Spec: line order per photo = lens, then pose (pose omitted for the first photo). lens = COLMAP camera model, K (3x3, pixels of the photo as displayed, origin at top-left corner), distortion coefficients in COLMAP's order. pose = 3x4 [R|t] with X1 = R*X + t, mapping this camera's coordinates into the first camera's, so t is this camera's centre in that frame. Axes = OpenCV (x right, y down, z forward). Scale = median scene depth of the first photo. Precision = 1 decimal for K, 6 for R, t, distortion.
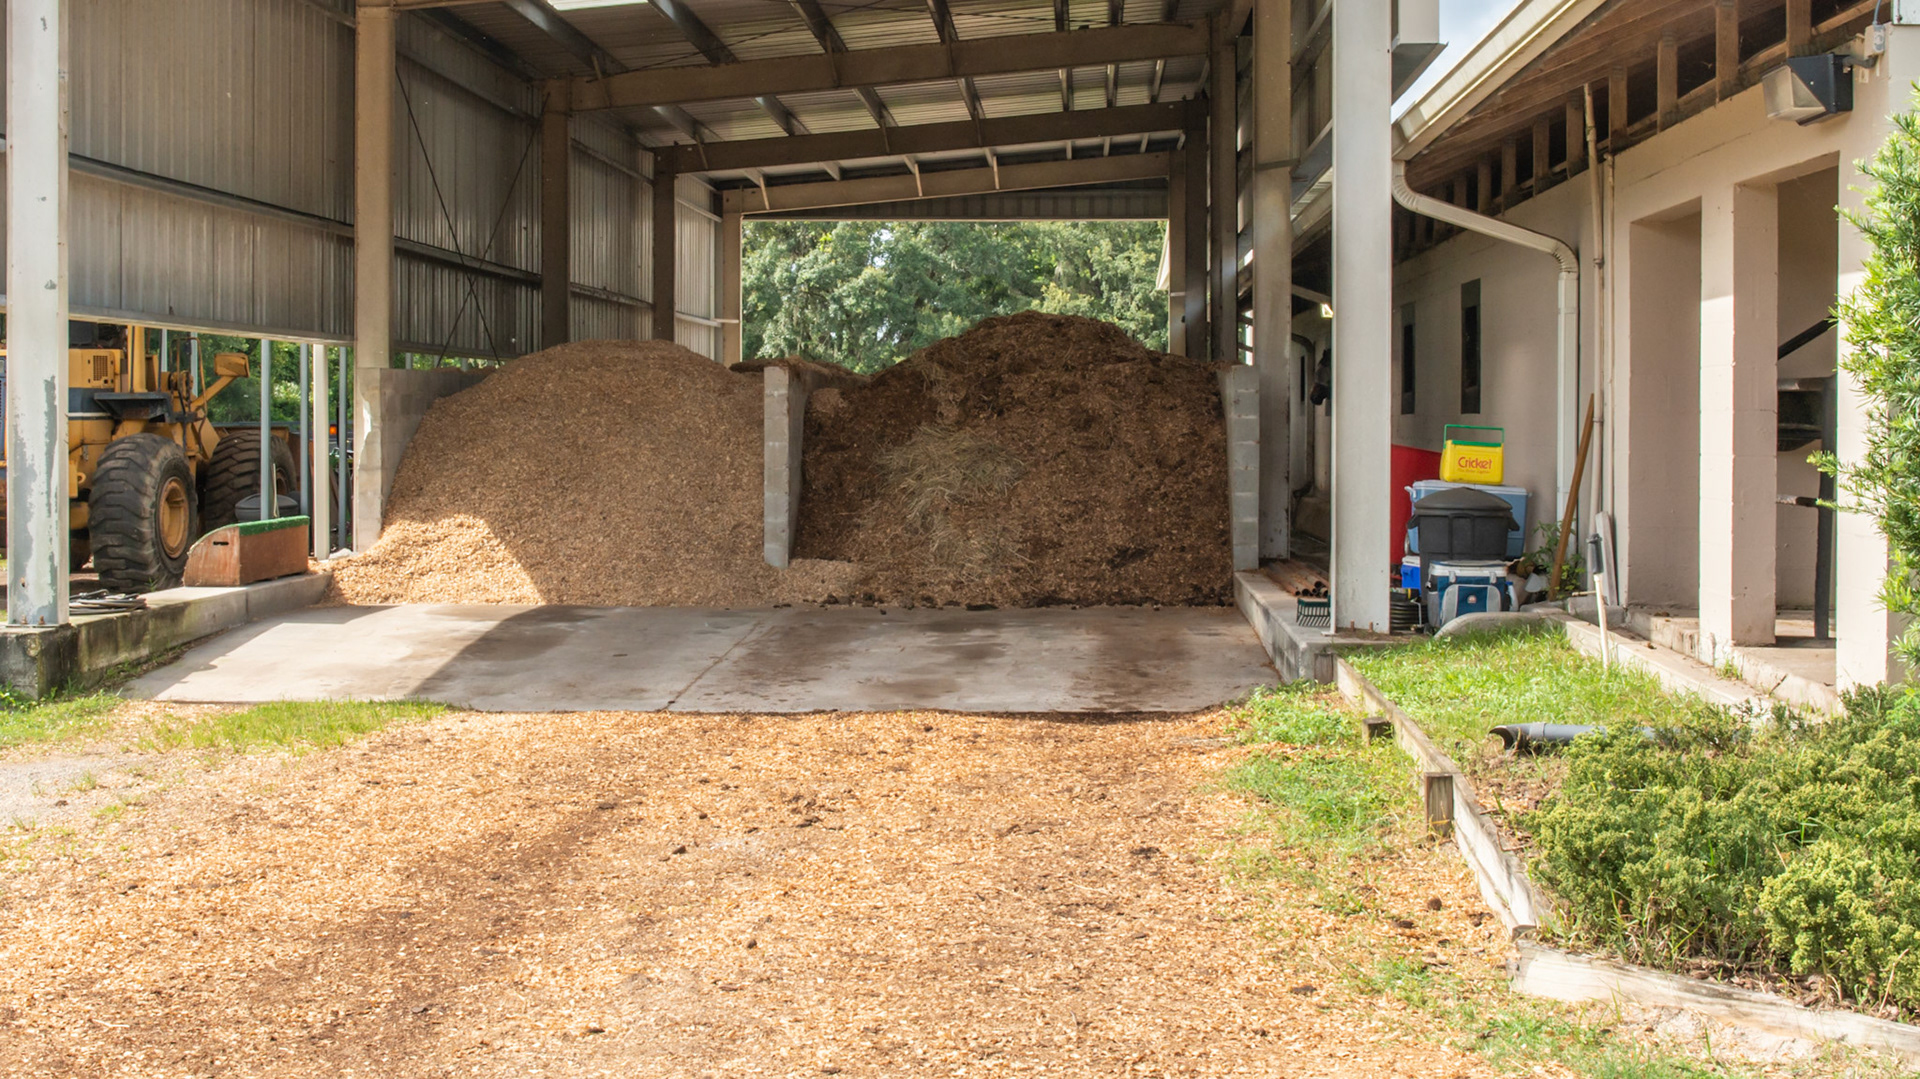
lens RADIAL K [[3253.5, 0, 960.0], [0, 3253.5, 539.5], [0, 0, 1]] dist [-0.007078, 0.005390]
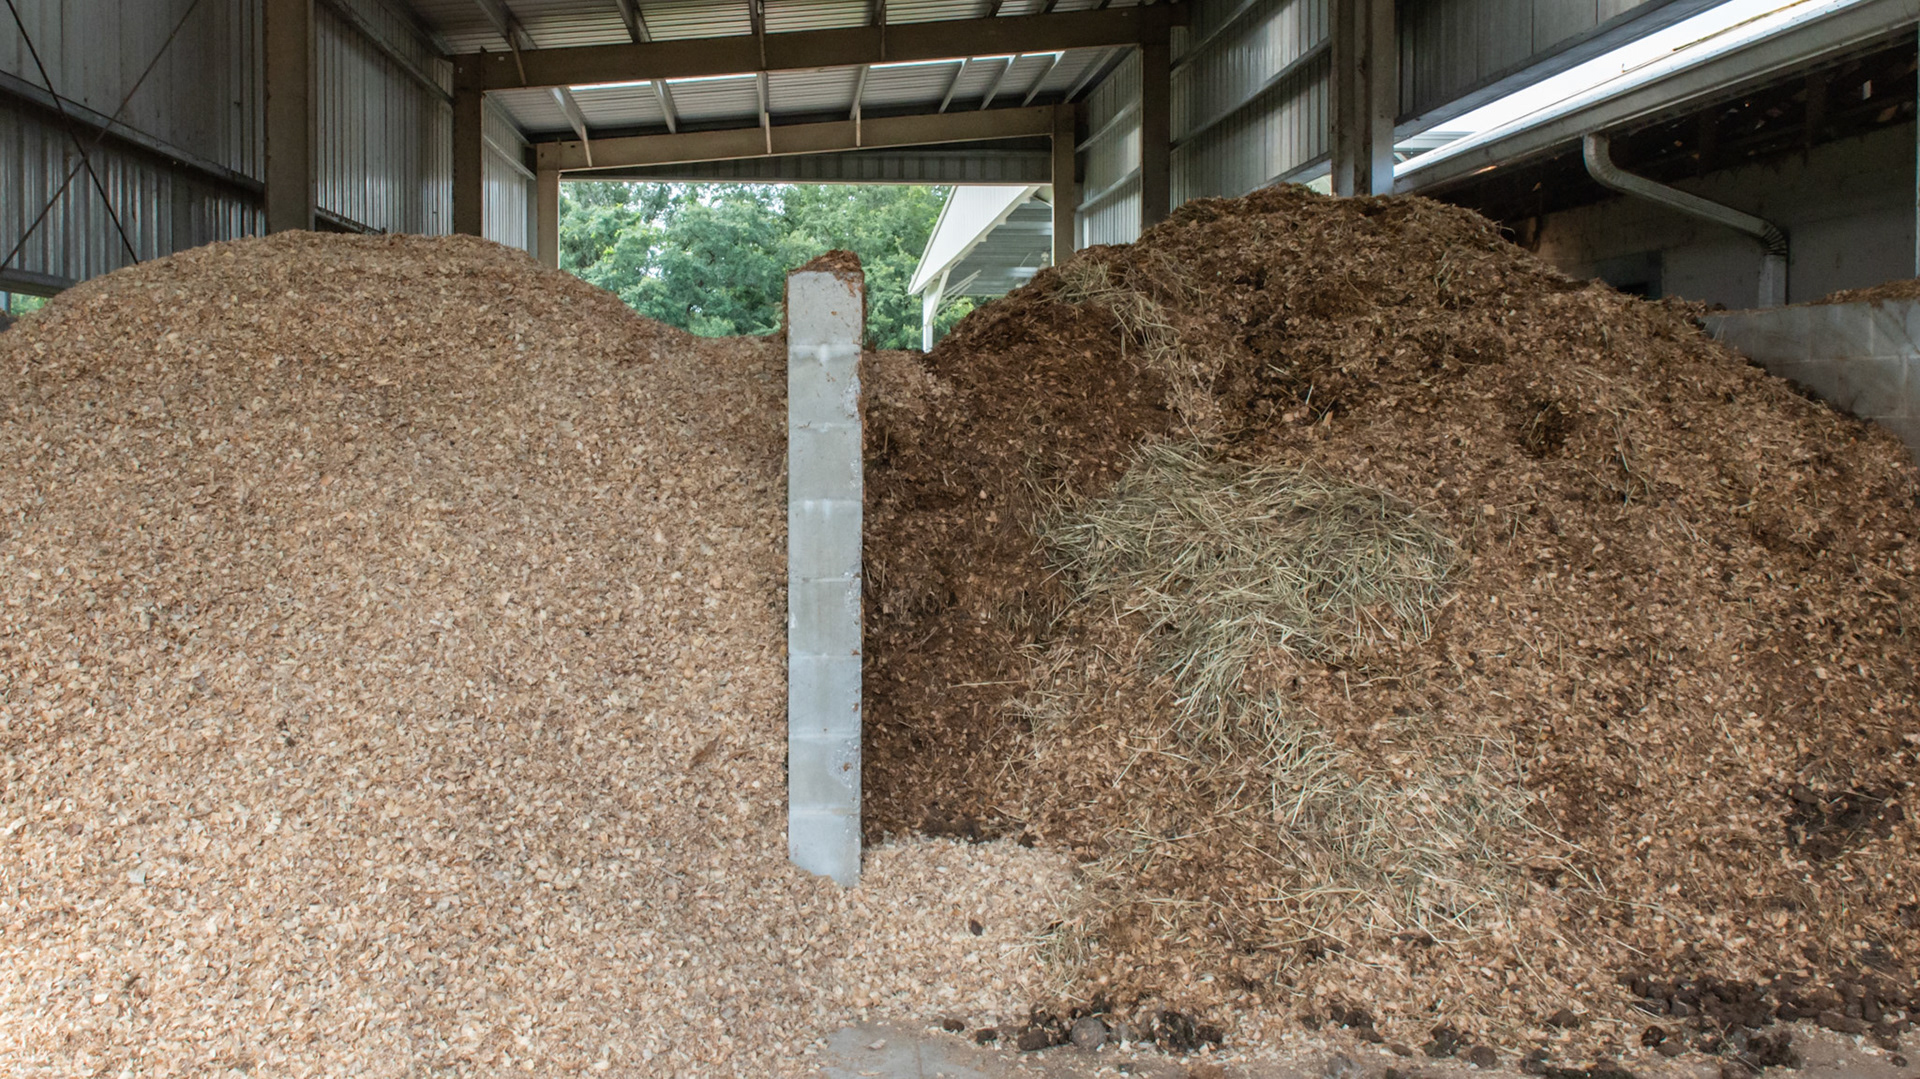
lens RADIAL K [[2390.8, 0, 960.2], [0, 2390.8, 498.3], [0, 0, 1]] dist [0.012972, 0.028182]
pose [[0.993659, -0.004648, 0.112342, -0.066639], [0.004494, 0.999989, 0.001626, -0.028924], [-0.112348, -0.001111, 0.993668, 0.719202]]
